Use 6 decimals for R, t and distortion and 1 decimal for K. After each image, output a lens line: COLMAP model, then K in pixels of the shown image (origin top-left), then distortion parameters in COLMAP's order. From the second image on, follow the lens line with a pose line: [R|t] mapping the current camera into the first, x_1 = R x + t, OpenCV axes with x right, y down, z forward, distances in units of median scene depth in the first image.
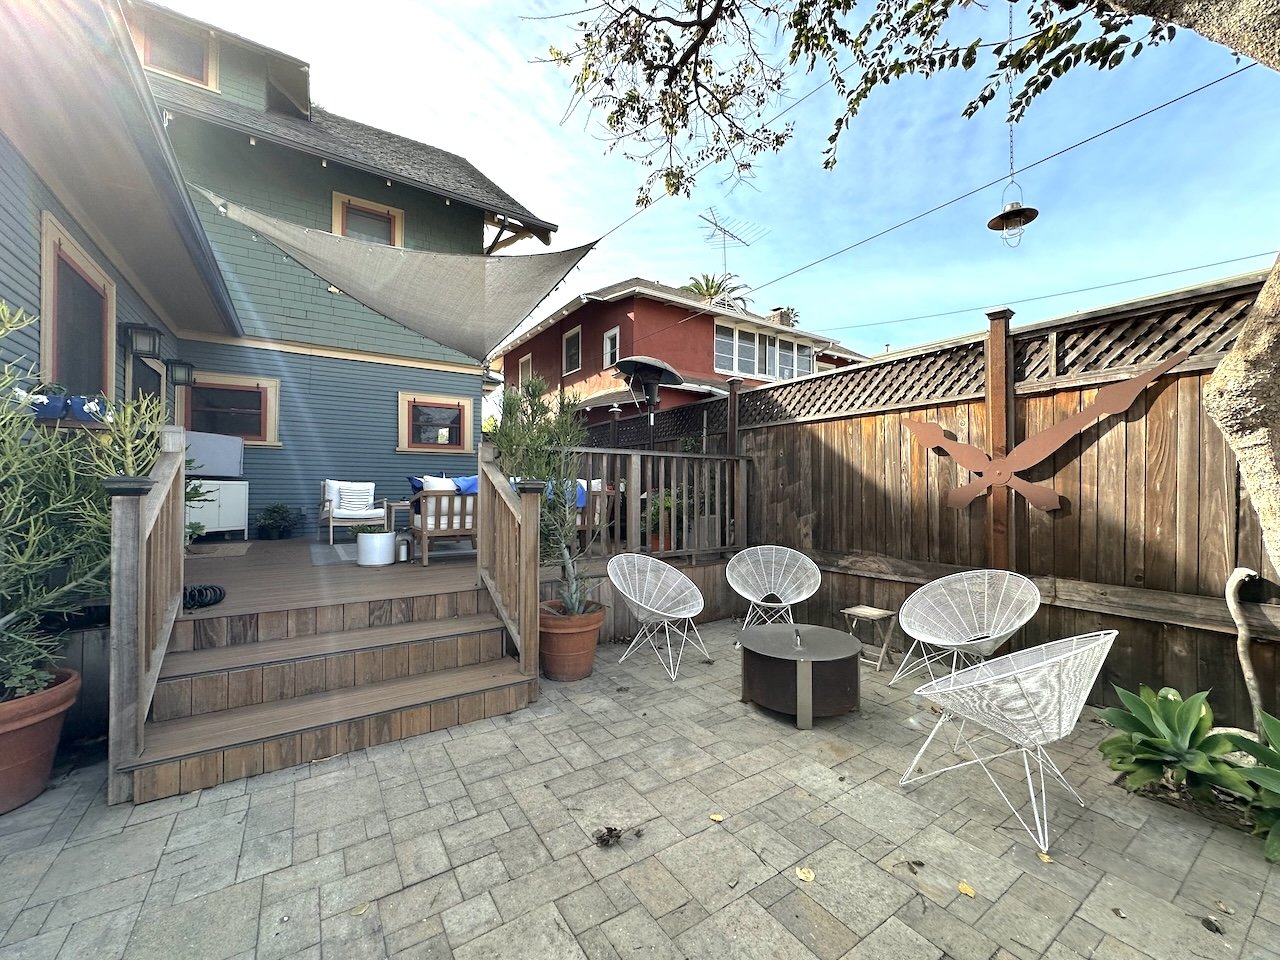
lens RADIAL K [[514.0, 0, 639.0], [0, 514.0, 480.3], [0, 0, 1]] dist [-0.003335, 0.000084]
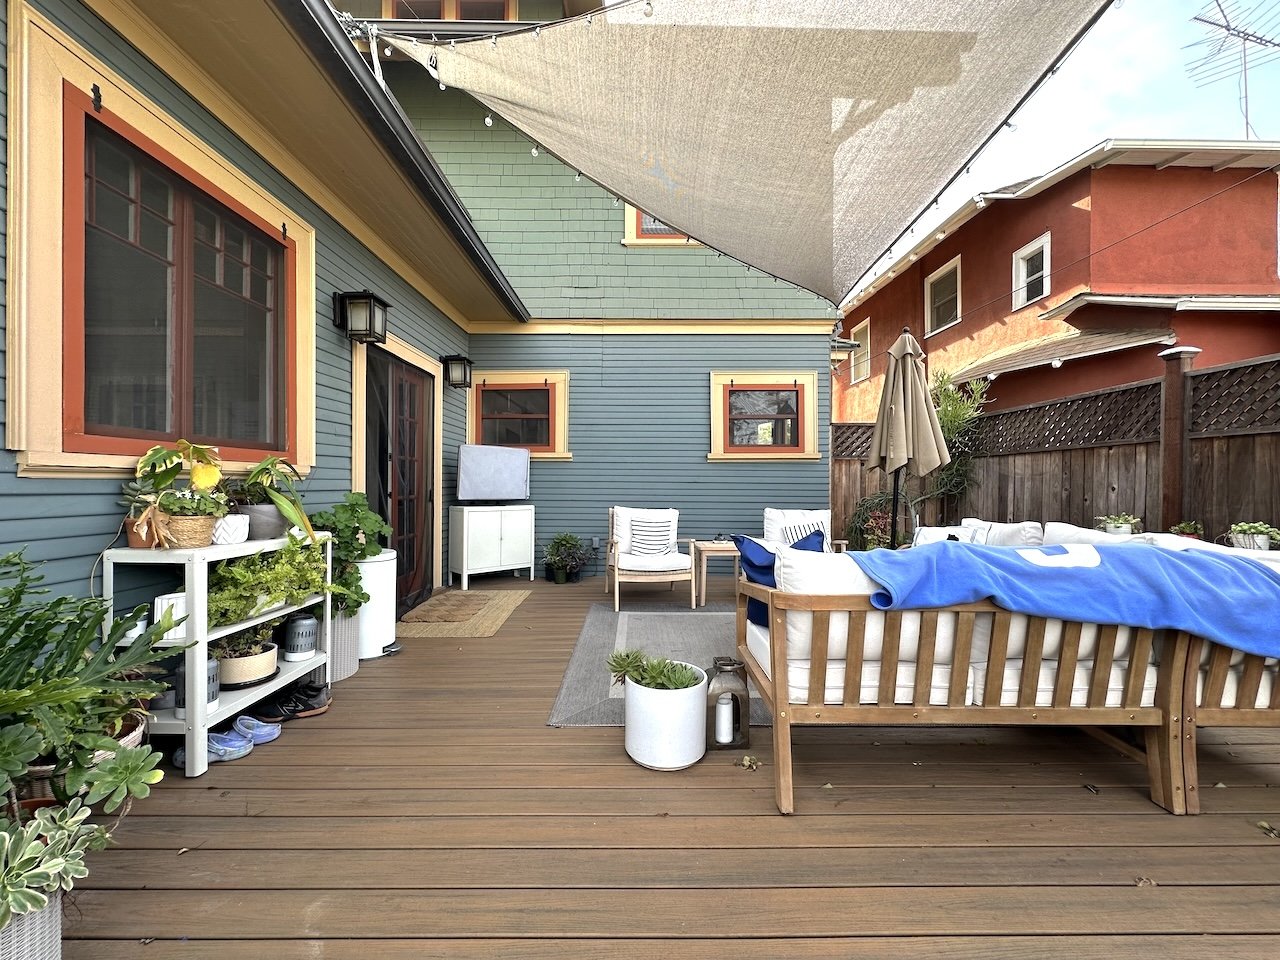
lens RADIAL K [[514.0, 0, 640.6], [0, 514.0, 479.7], [0, 0, 1]] dist [-0.003335, 0.000084]
pose [[0.840491, -0.003844, -0.541812, -0.191010], [0.009172, 0.999932, 0.007134, -0.037811], [0.541748, -0.010966, 0.840469, 0.404219]]
